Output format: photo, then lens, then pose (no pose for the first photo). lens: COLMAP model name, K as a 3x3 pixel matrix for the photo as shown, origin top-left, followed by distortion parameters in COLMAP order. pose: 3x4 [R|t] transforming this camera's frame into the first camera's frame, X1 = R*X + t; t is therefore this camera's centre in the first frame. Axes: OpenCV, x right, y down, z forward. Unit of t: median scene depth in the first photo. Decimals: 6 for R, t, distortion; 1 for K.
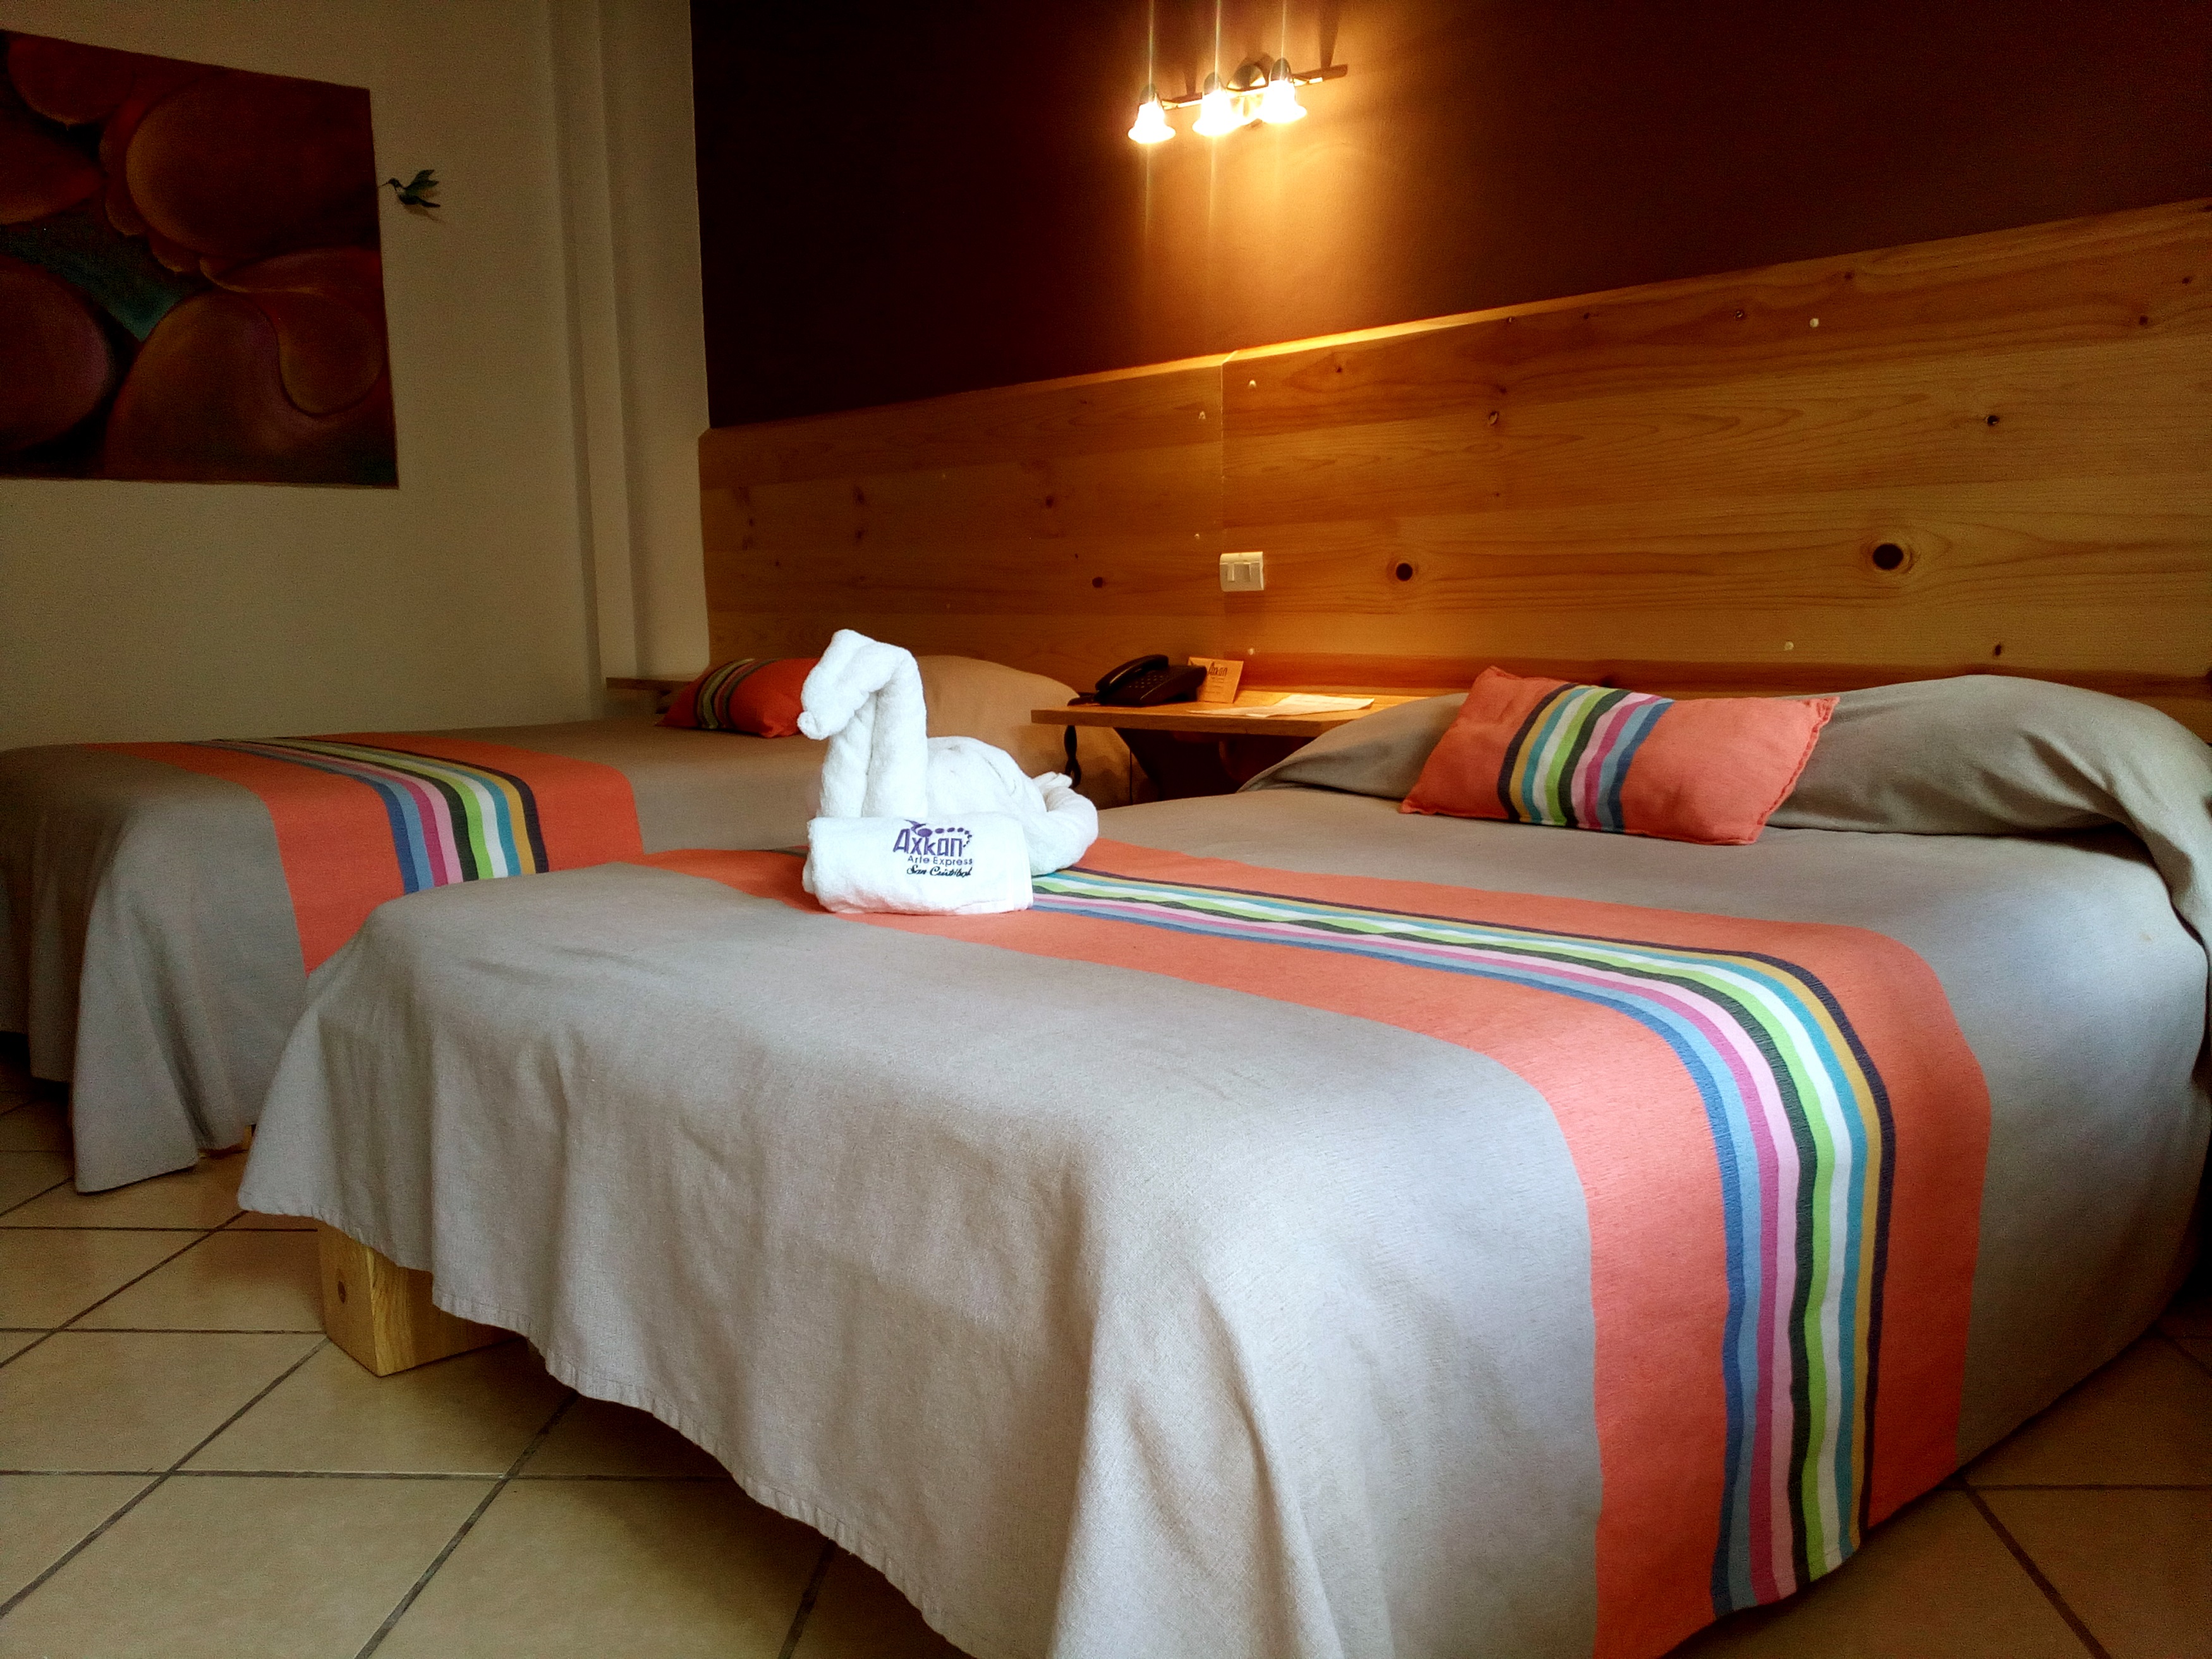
lens RADIAL K [[1872.6, 0, 1105.6], [0, 1872.6, 825.2], [0, 0, 1]] dist [0.081120, 0.000508]
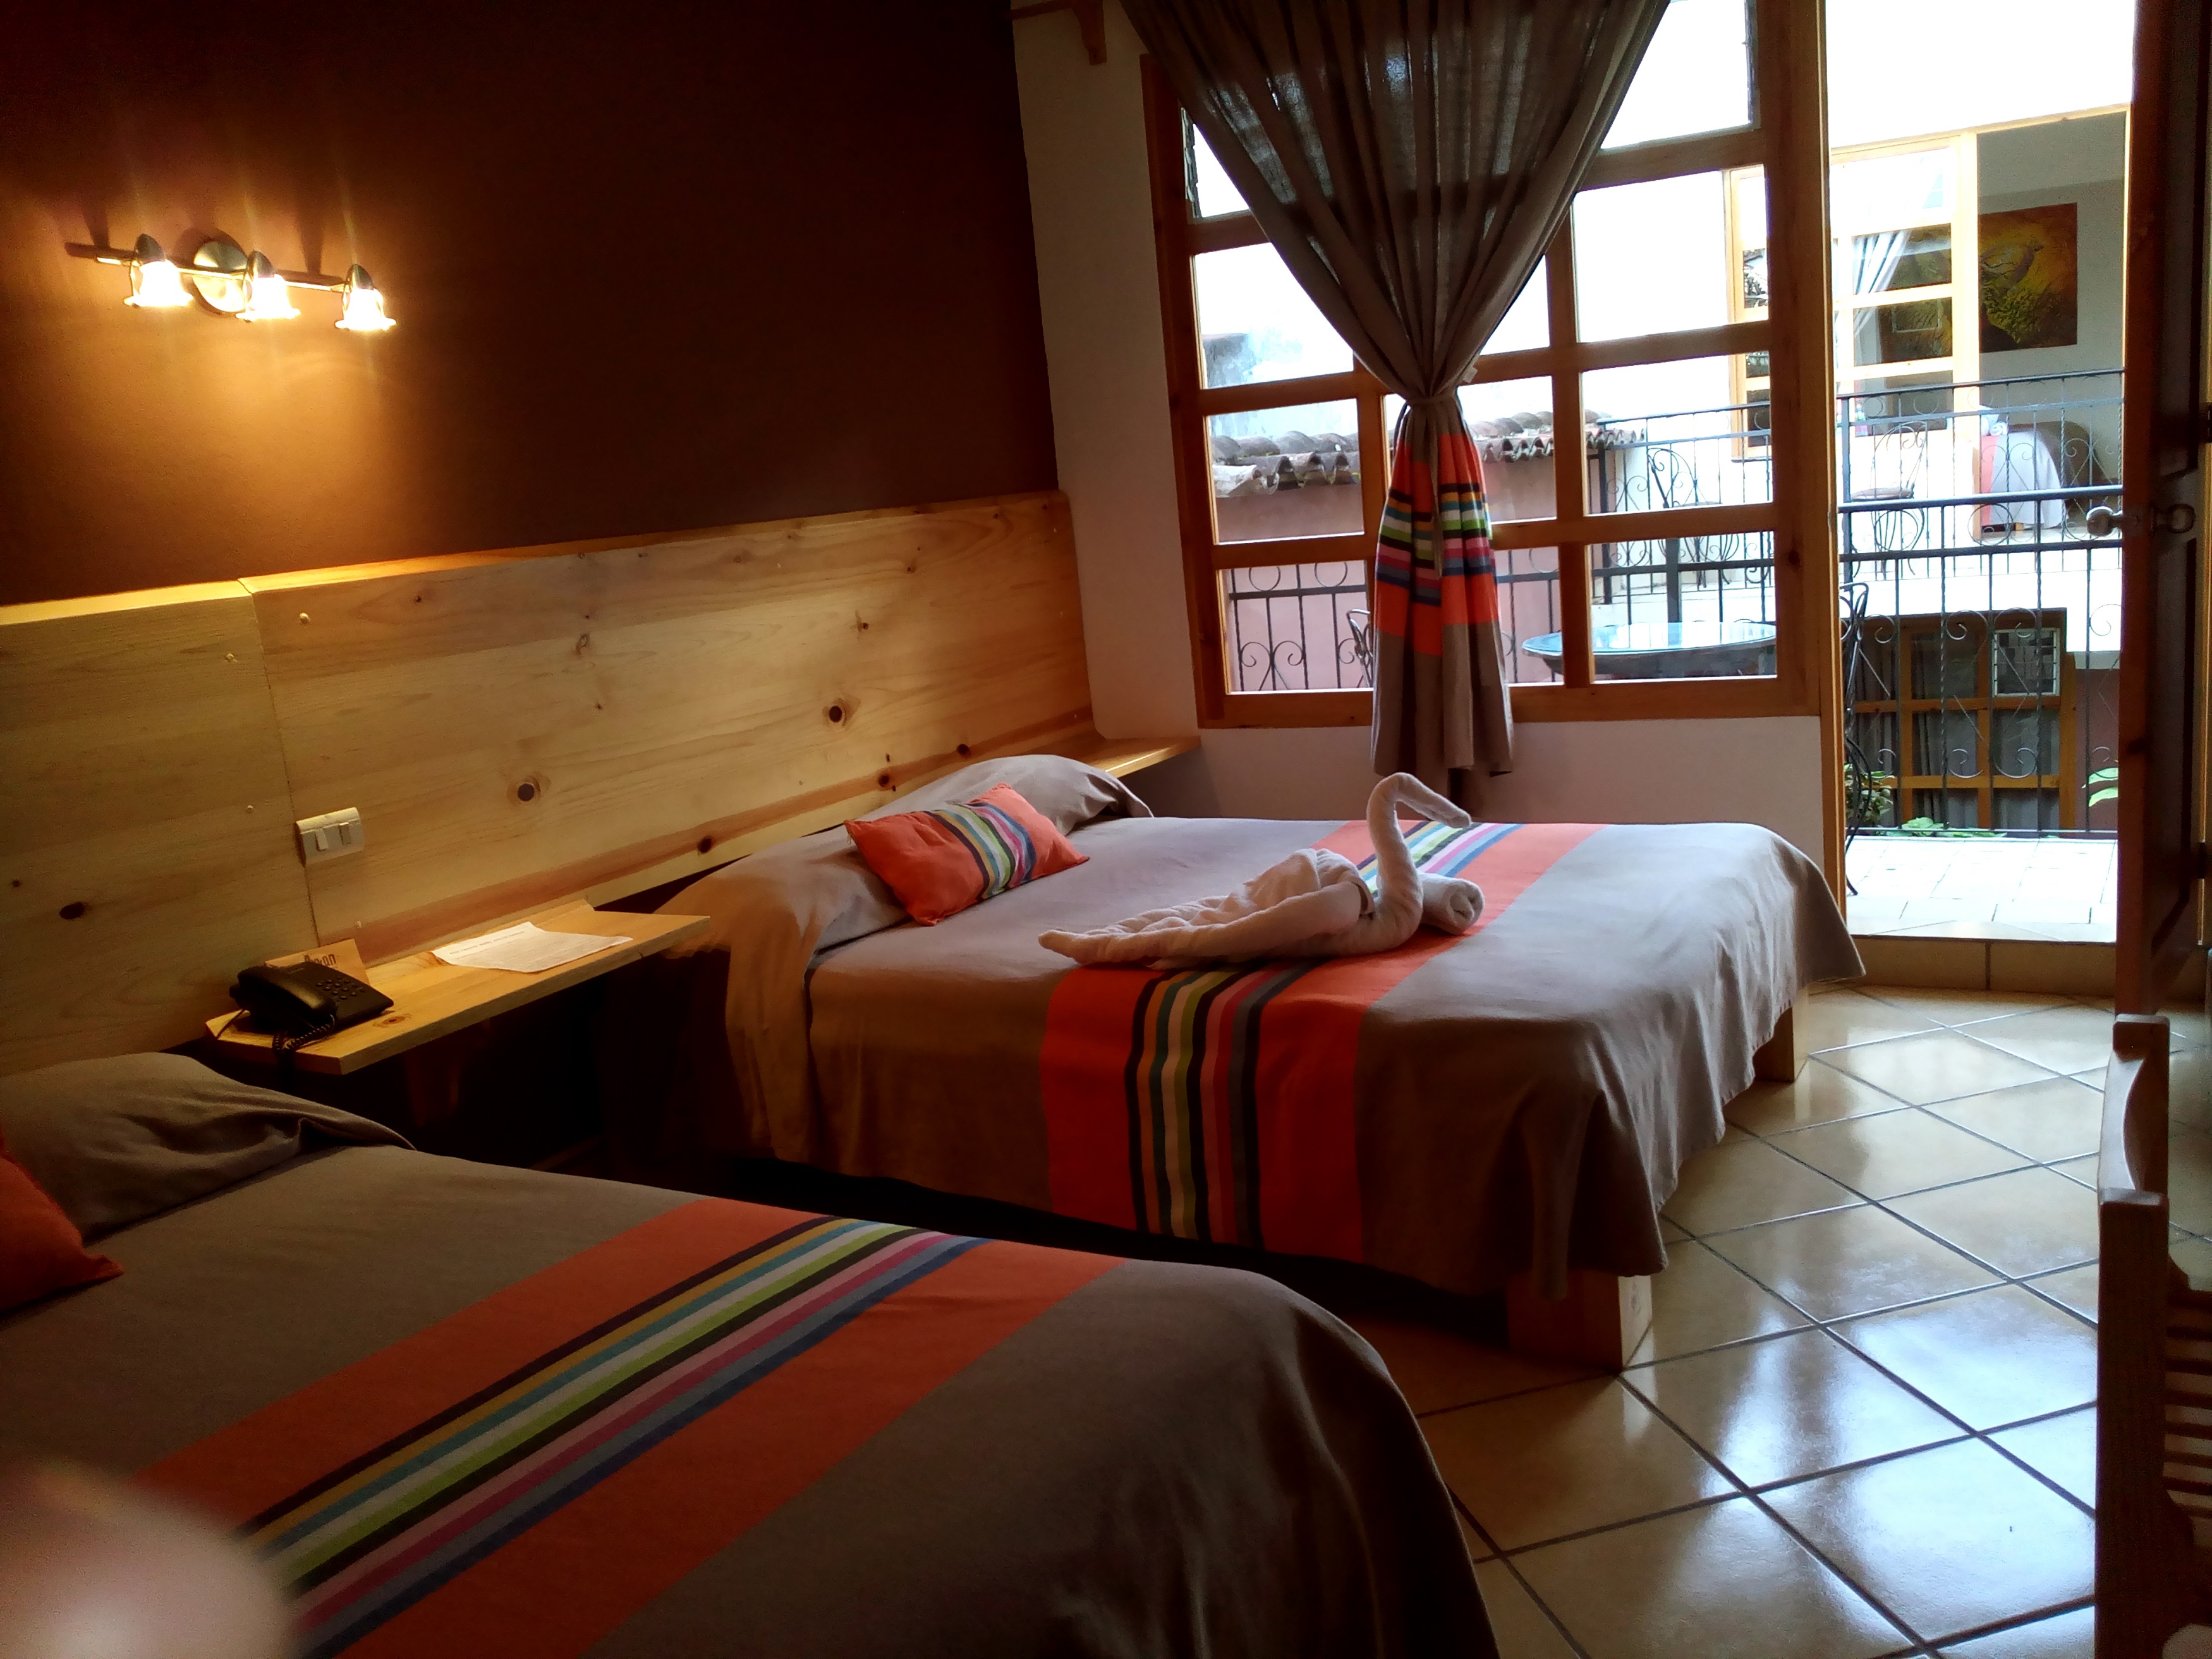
lens RADIAL K [[1872.6, 0, 1104.4], [0, 1872.6, 827.4], [0, 0, 1]] dist [0.081120, 0.000508]
pose [[-0.283237, -0.112304, 0.952452, -0.865917], [0.244886, 0.951730, 0.185043, -0.220385], [-0.927258, 0.285653, -0.242064, 0.928150]]
